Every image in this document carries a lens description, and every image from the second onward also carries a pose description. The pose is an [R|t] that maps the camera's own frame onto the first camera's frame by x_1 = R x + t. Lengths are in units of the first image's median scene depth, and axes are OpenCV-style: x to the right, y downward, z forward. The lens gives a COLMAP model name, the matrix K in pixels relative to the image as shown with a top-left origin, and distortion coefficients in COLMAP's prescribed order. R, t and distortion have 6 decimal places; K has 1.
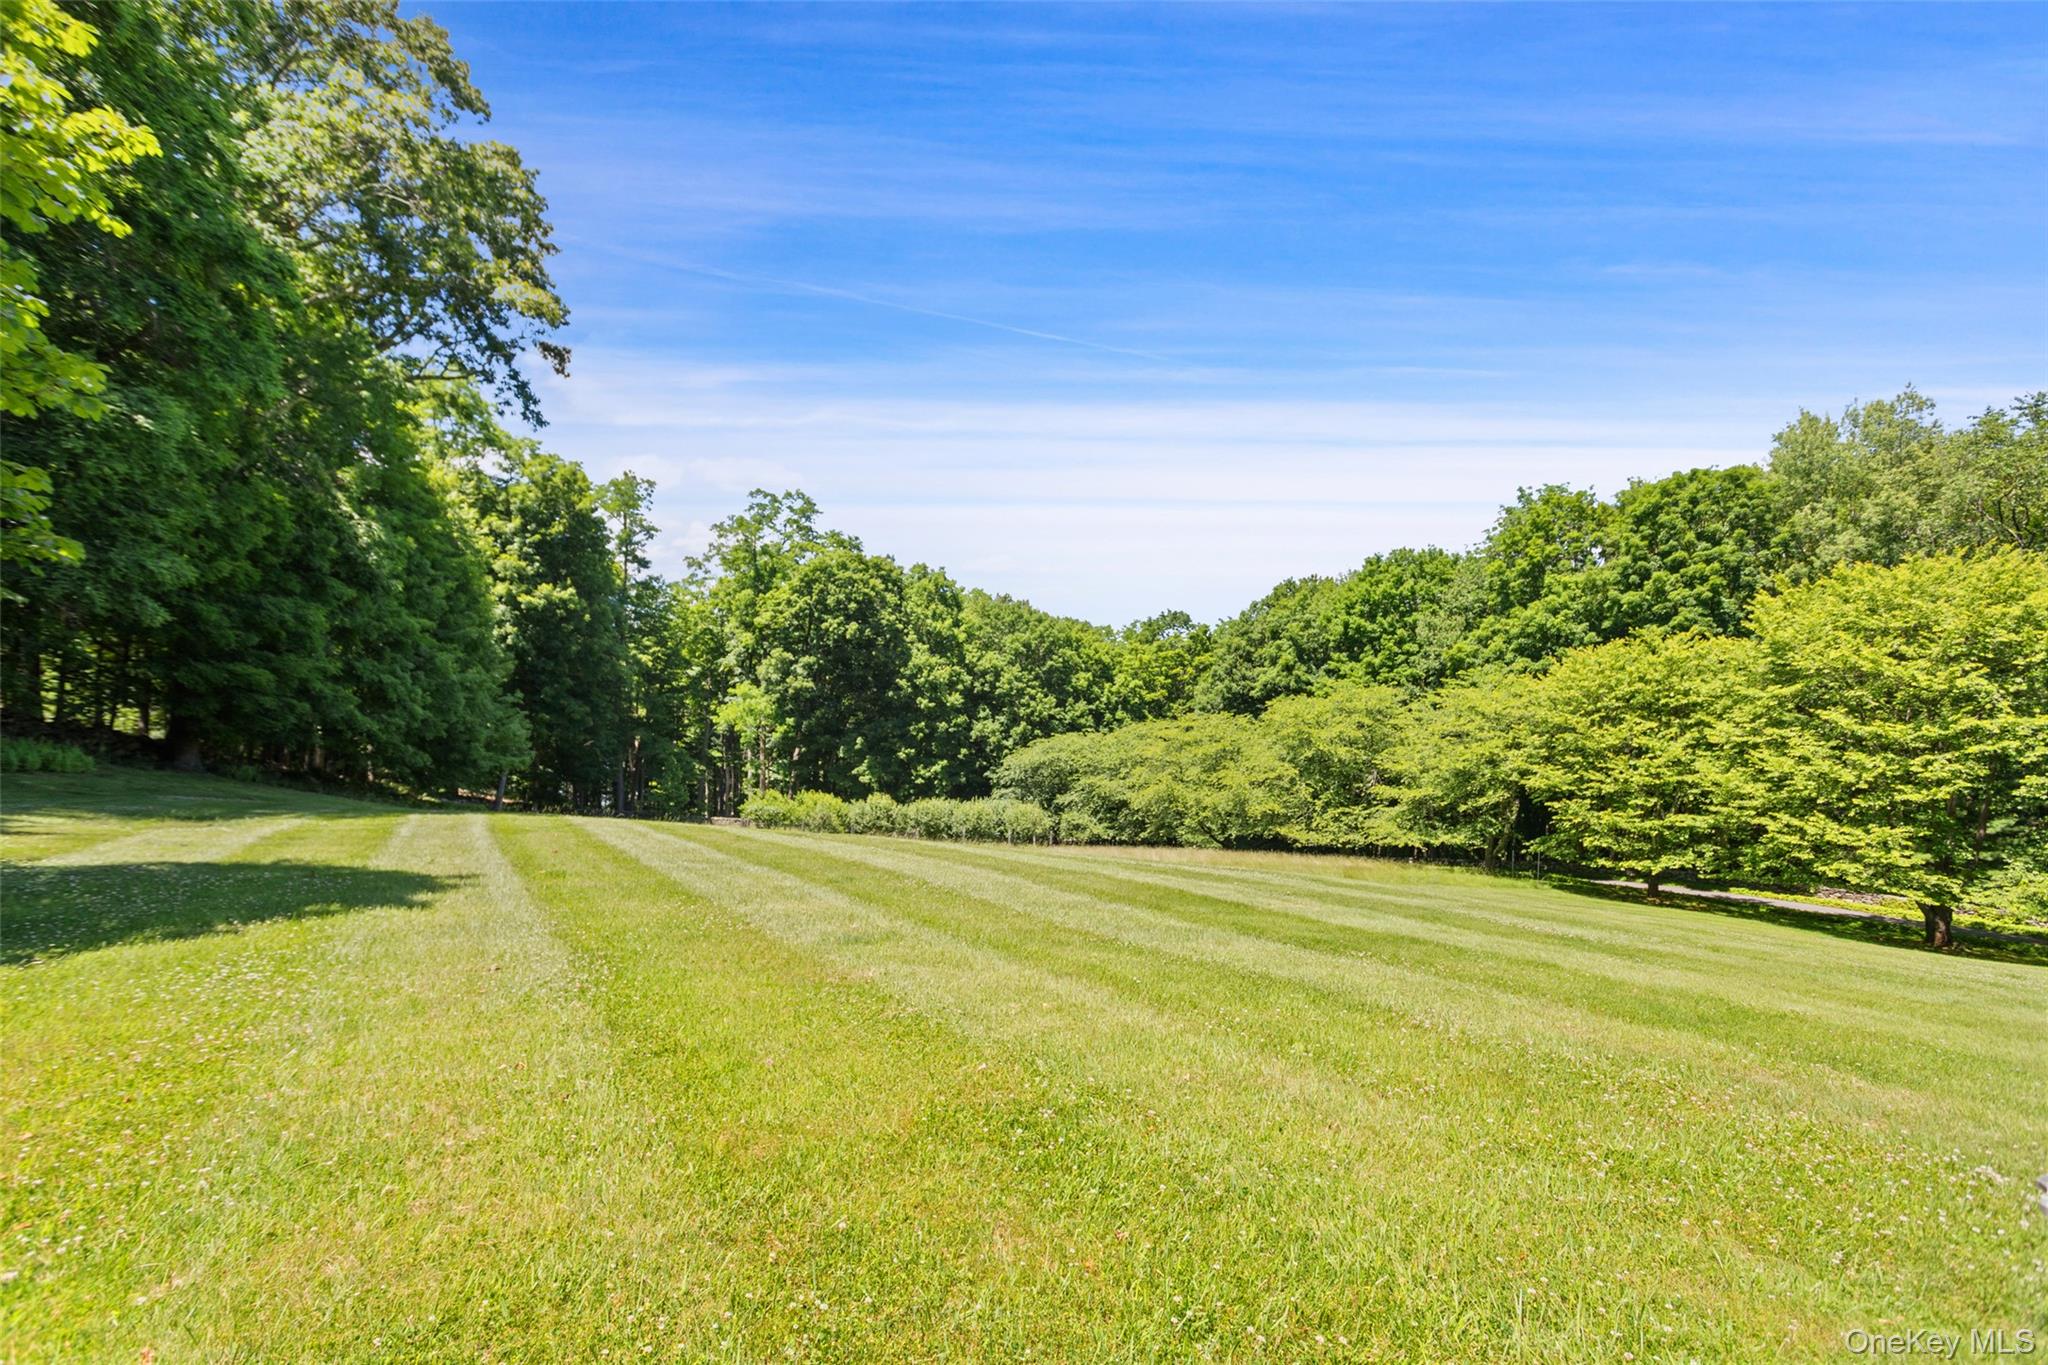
lens RADIAL K [[953.7, 0, 1024.0], [0, 953.7, 682.5], [0, 0, 1]] dist [0.000493, 0.012021]
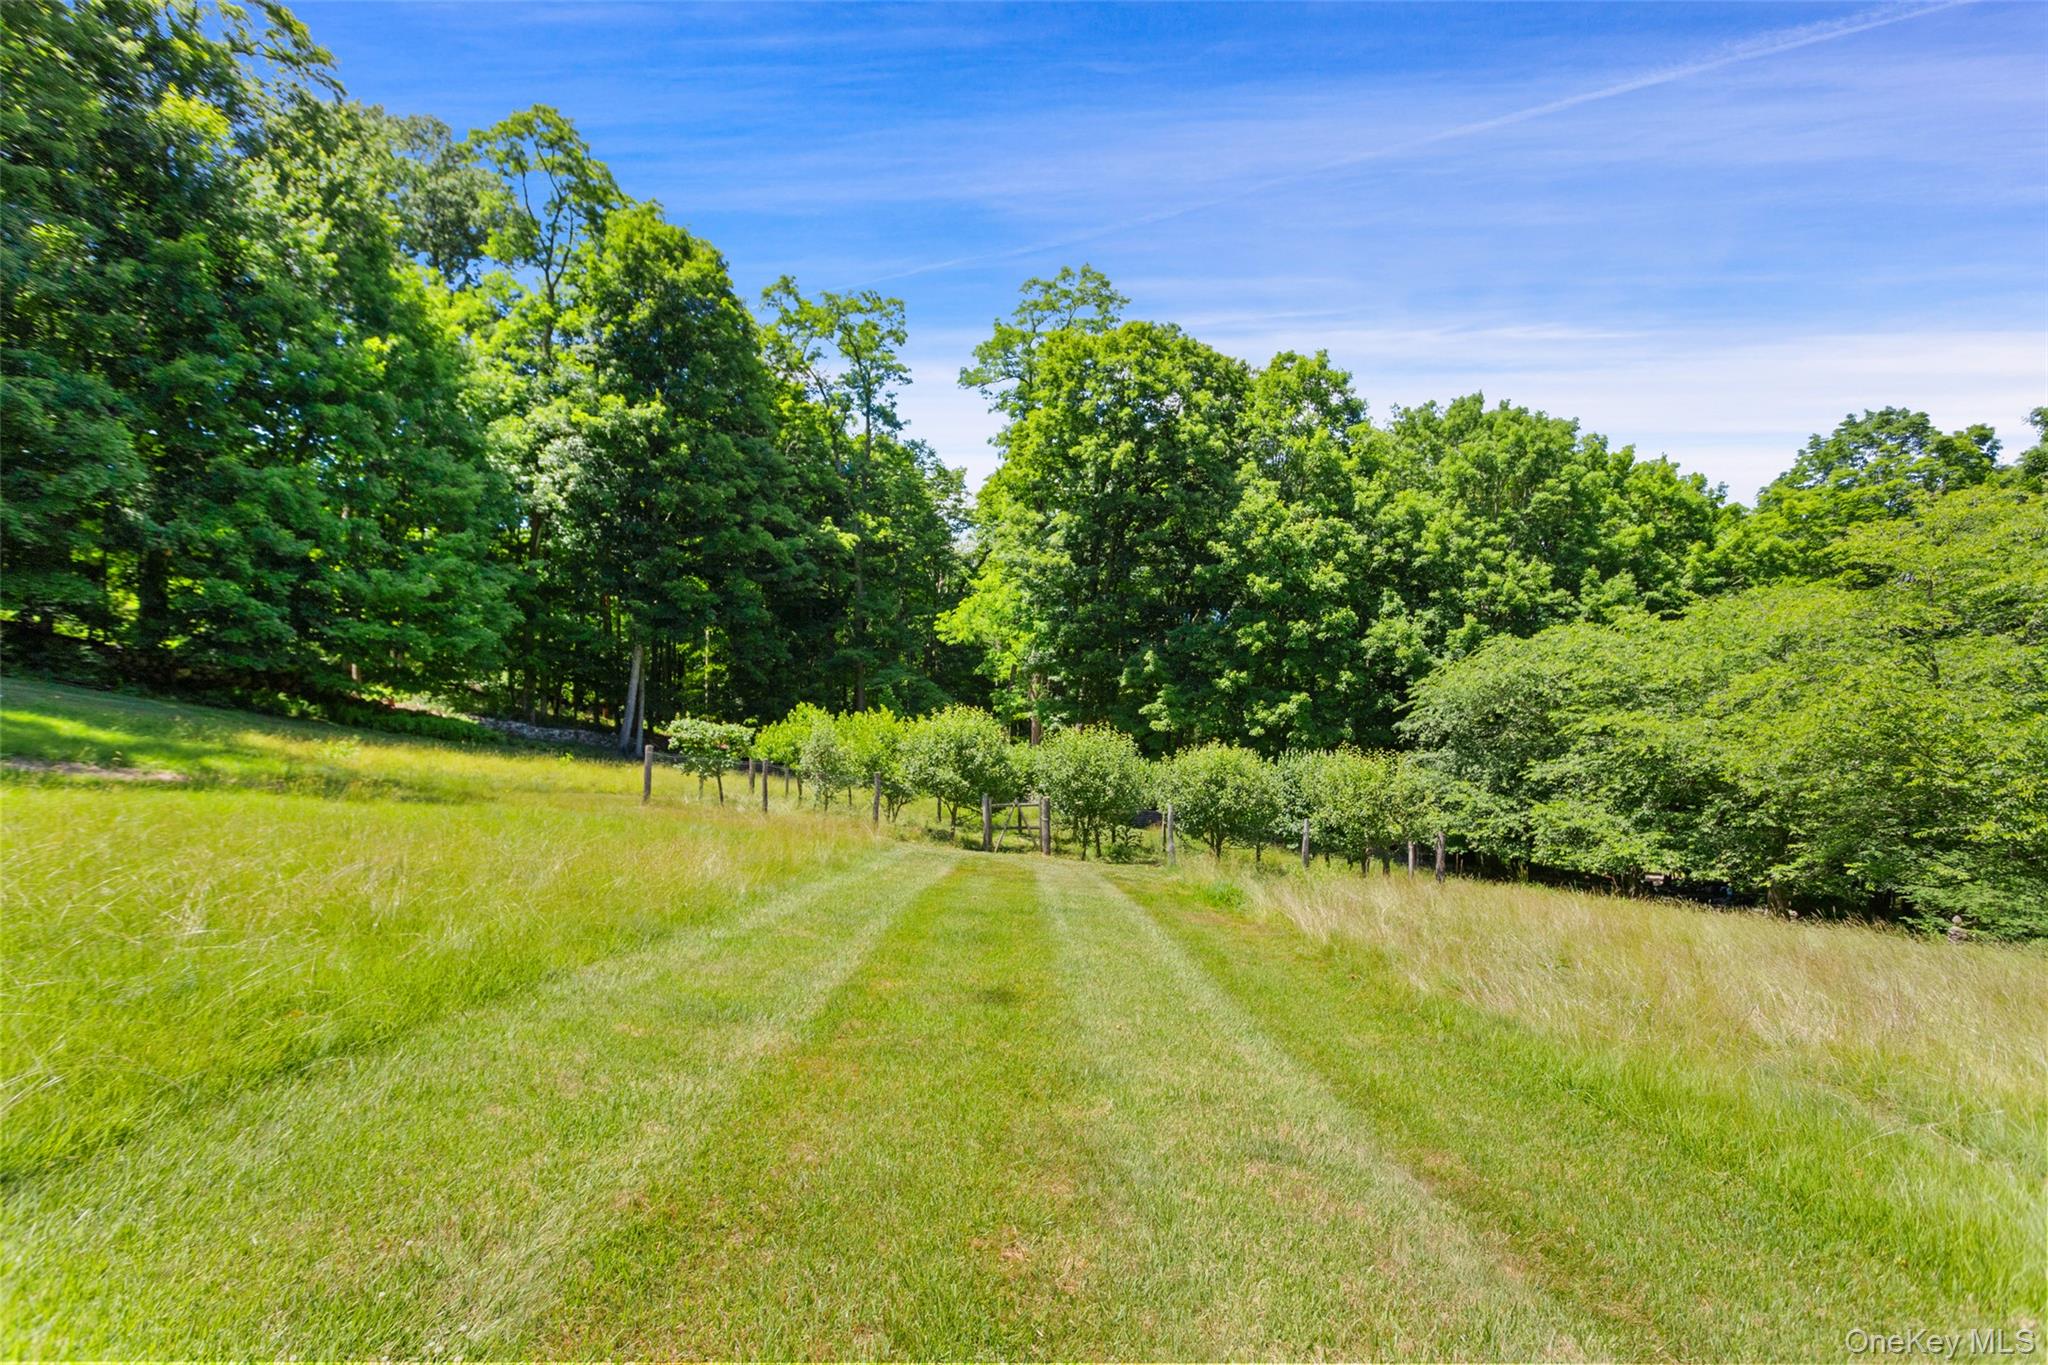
lens RADIAL K [[953.7, 0, 1024.0], [0, 953.7, 682.5], [0, 0, 1]] dist [0.000493, 0.012021]
pose [[0.844769, -0.006173, -0.535095, 0.067368], [0.004652, 0.999980, -0.004192, 0.077488], [0.535111, 0.001052, 0.844781, 0.475261]]
